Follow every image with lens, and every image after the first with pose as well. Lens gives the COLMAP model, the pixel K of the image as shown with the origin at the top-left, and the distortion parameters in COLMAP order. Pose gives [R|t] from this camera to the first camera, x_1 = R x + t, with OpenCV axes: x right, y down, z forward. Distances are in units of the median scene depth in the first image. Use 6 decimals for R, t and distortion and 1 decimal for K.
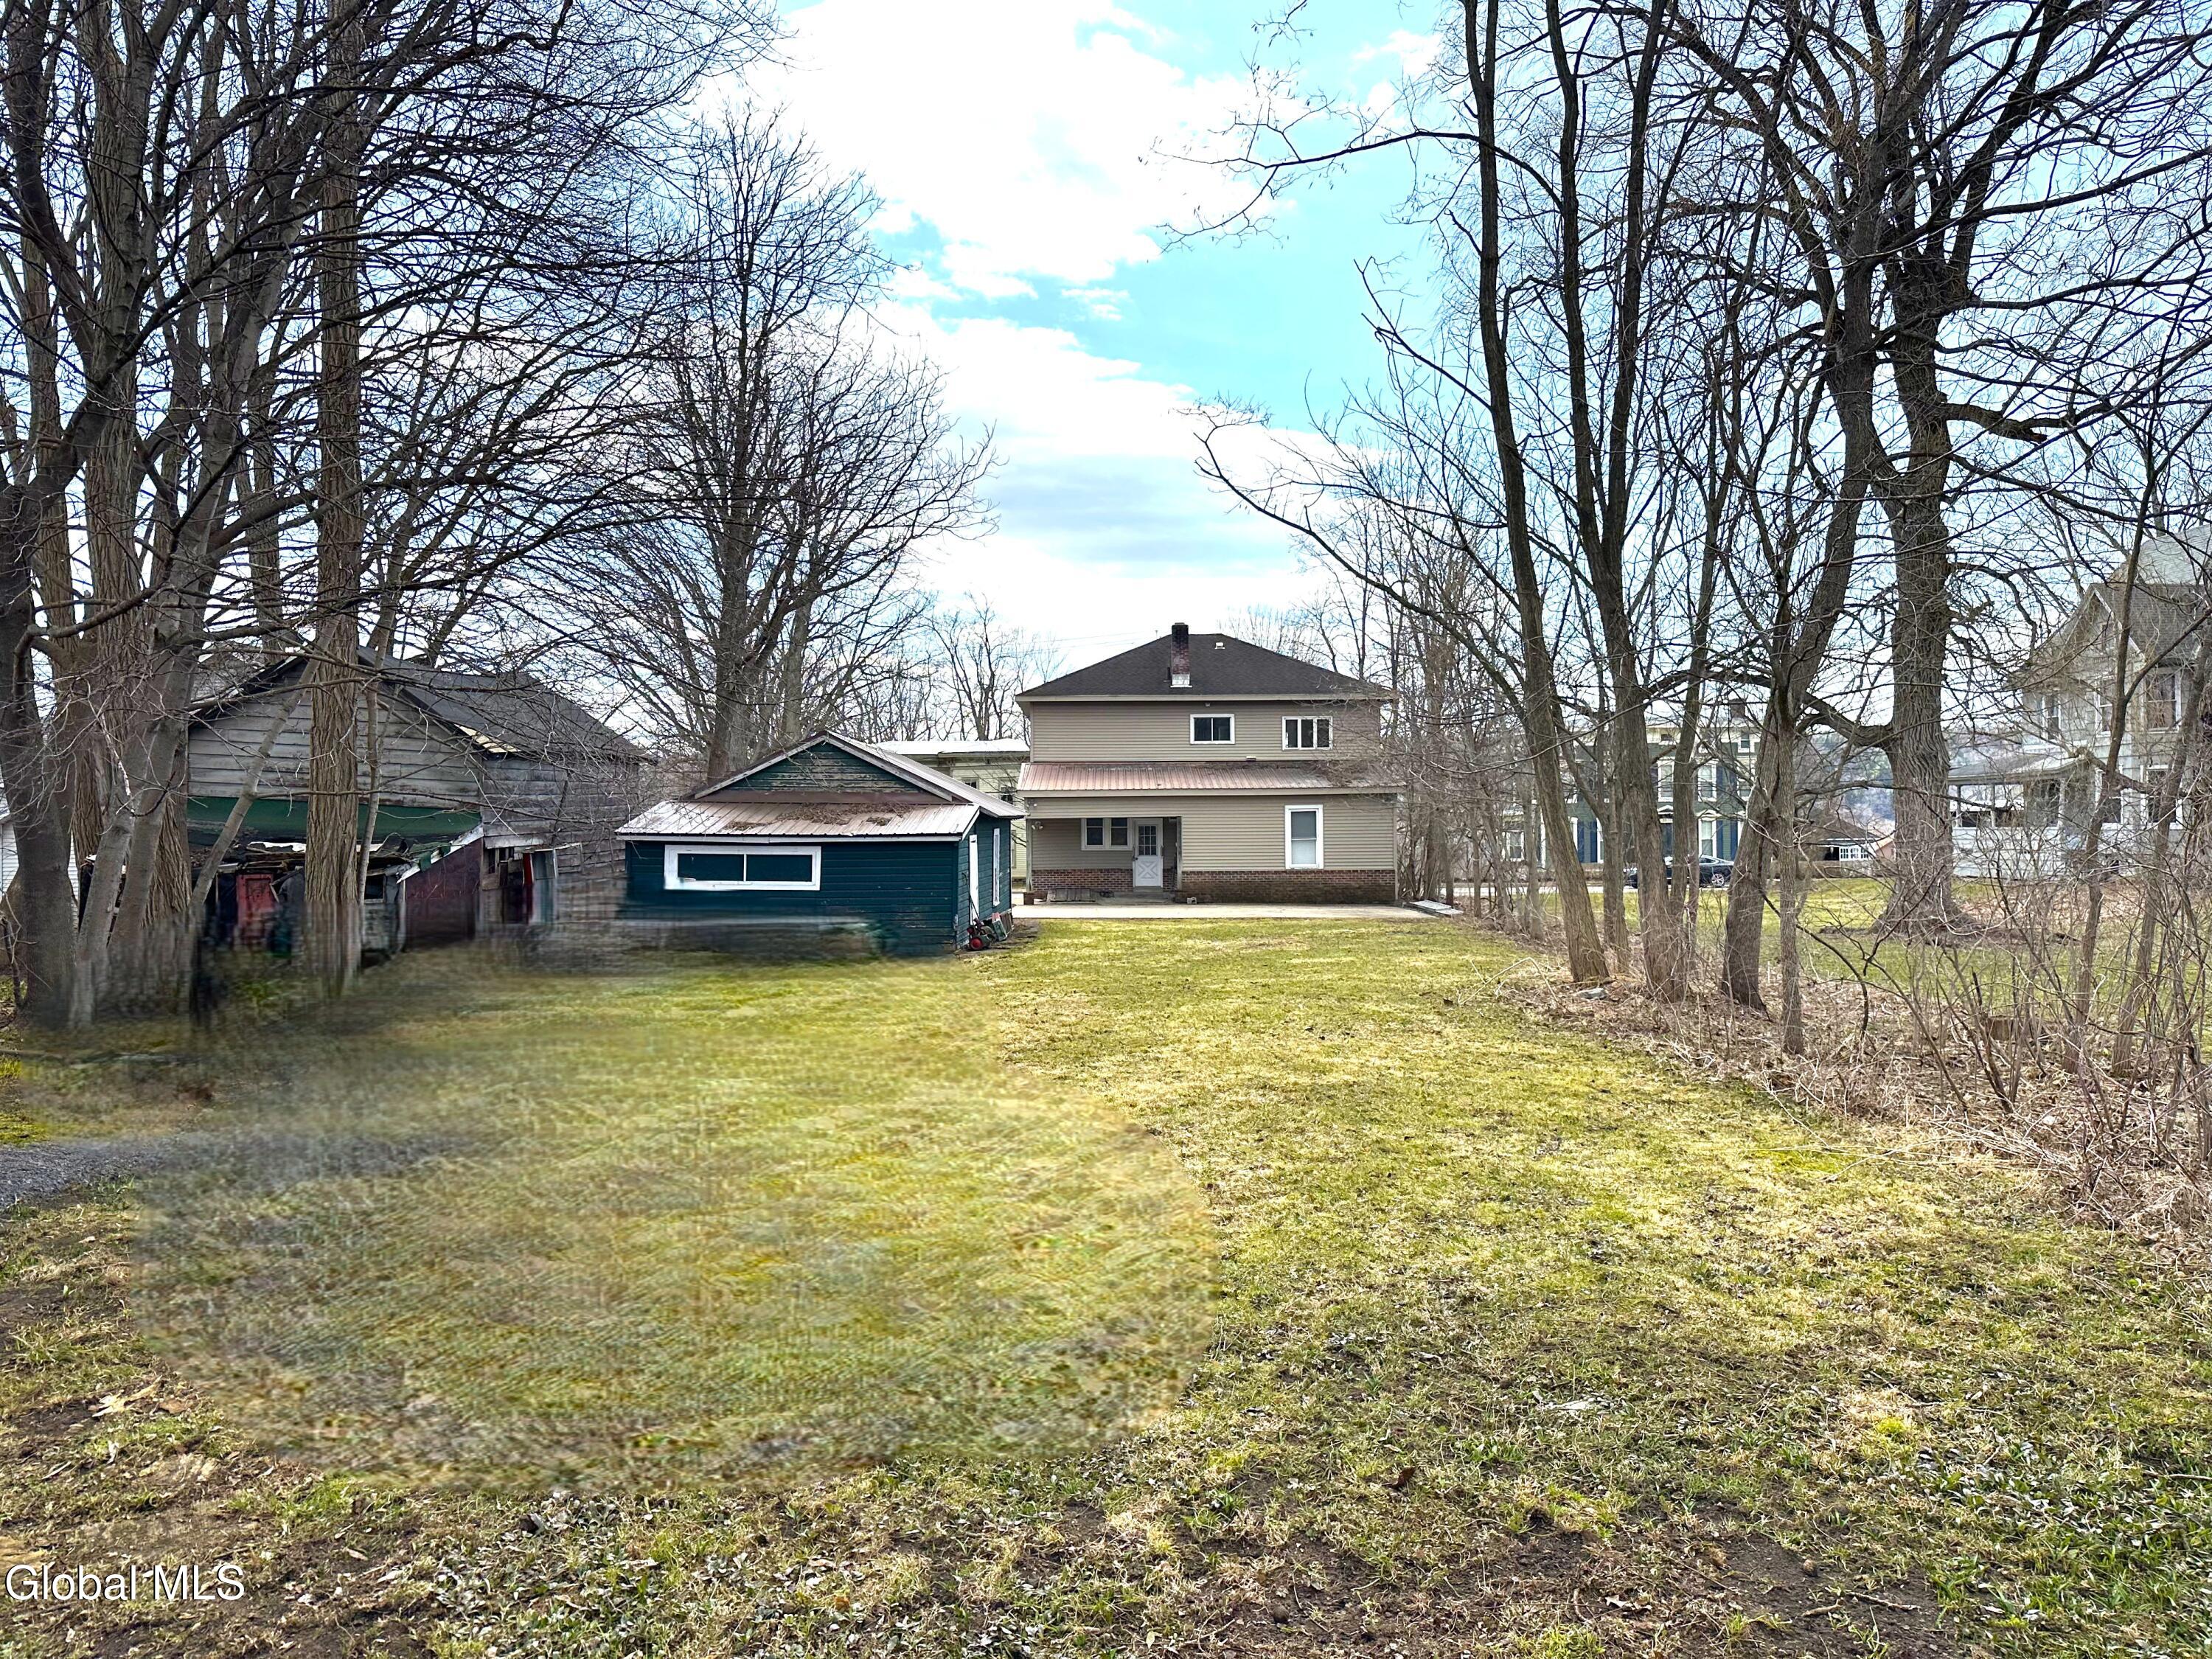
lens RADIAL K [[1558.1, 0, 1106.0], [0, 1558.1, 829.5], [0, 0, 1]] dist [-0.002936, 0.000554]
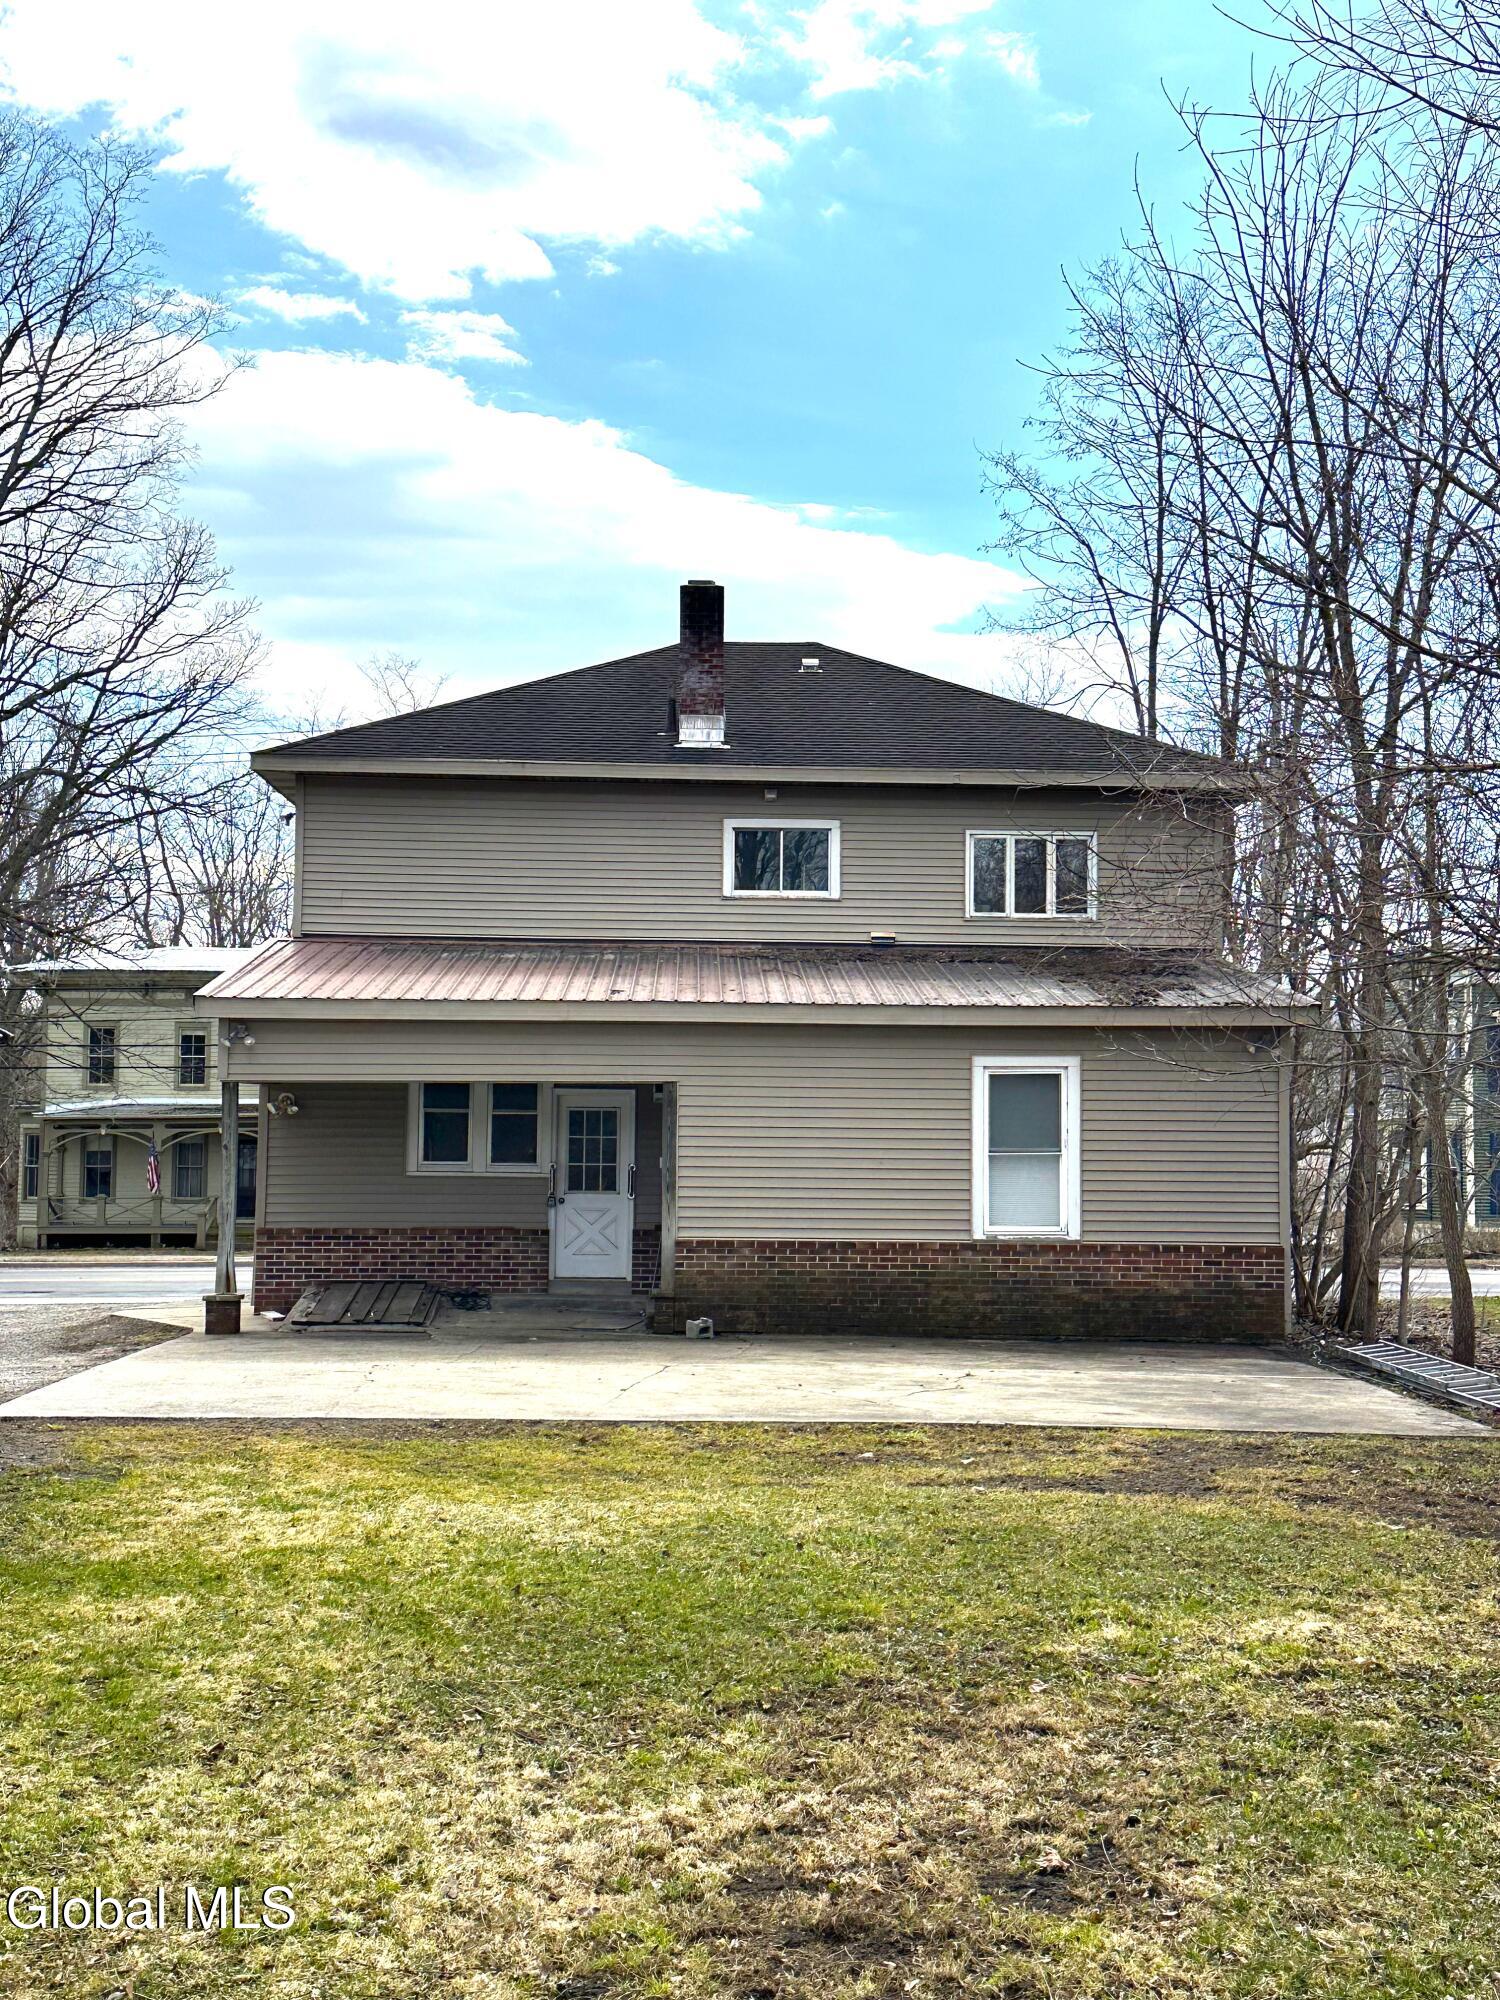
lens RADIAL K [[2515.0, 0, 750.0], [0, 2515.0, 1000.0], [0, 0, 1]] dist [0.193251, -0.561577]
pose [[0.999220, 0.020919, 0.033495, 0.042849], [-0.019082, 0.998345, -0.054245, 0.003471], [-0.034574, 0.053563, 0.997966, 0.410533]]
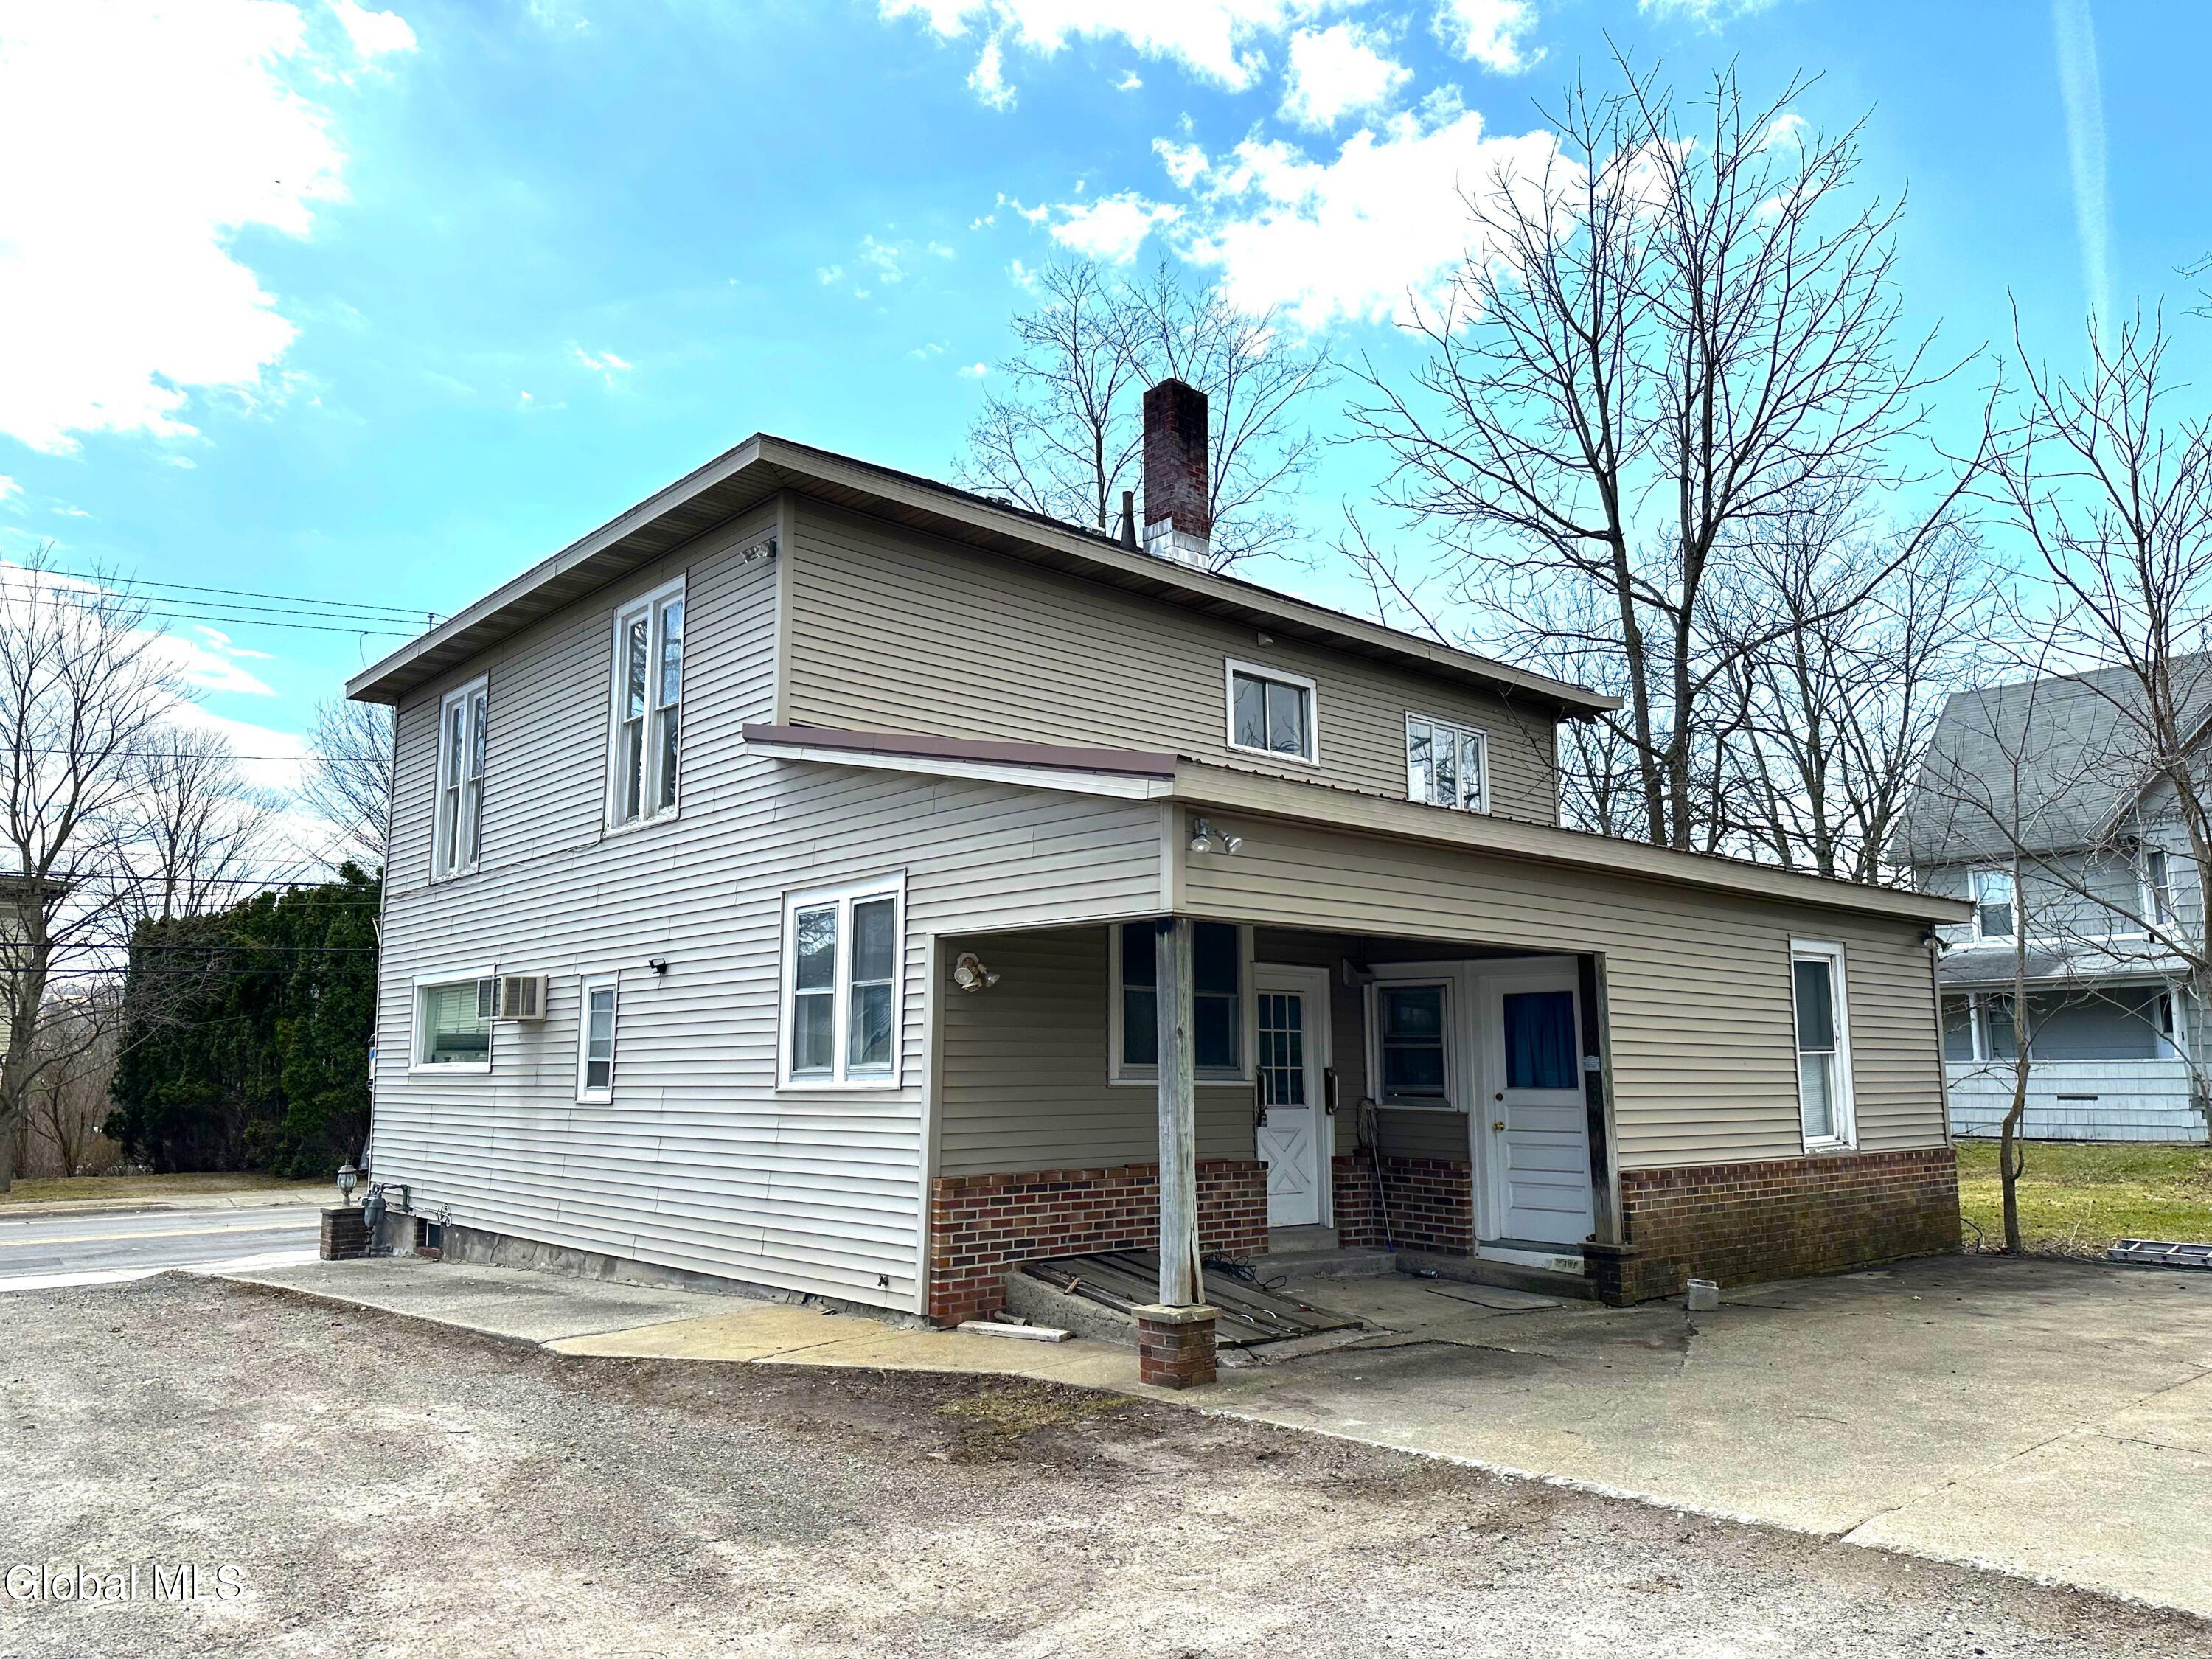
lens RADIAL K [[1558.1, 0, 1106.0], [0, 1558.1, 829.5], [0, 0, 1]] dist [-0.002936, 0.000554]
pose [[0.761748, 0.111918, 0.638133, -0.171455], [-0.014669, 0.987693, -0.155715, 0.012283], [-0.647707, 0.109255, 0.754015, 0.814891]]
